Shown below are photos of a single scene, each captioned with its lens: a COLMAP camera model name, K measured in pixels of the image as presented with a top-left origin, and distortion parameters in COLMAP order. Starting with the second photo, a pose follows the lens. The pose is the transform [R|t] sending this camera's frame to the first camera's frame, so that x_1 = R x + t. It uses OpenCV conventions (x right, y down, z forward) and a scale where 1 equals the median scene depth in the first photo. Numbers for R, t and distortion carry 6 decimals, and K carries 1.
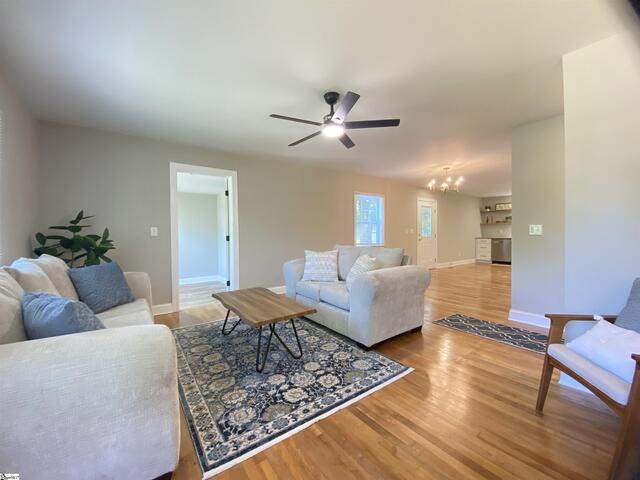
lens RADIAL K [[255.7, 0, 321.6], [0, 255.7, 236.9], [0, 0, 1]] dist [0.001804, -0.011954]
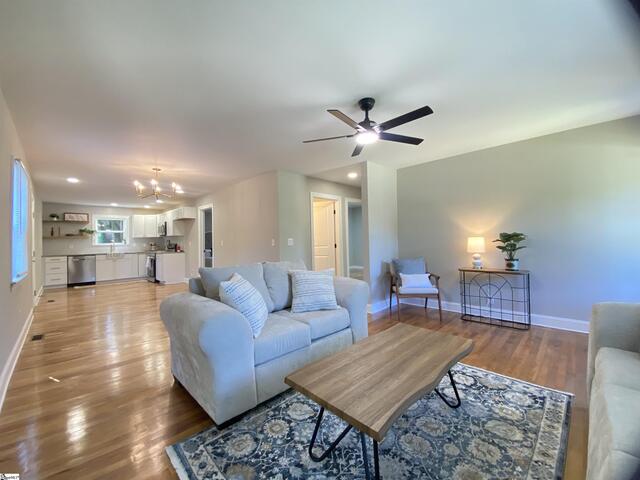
lens RADIAL K [[255.7, 0, 321.6], [0, 255.7, 236.9], [0, 0, 1]] dist [0.001804, -0.011954]
pose [[-0.123449, 0.019352, 0.992162, -0.885294], [0.041586, 0.999032, -0.014312, -0.033831], [-0.991479, 0.039493, -0.124134, 1.305230]]
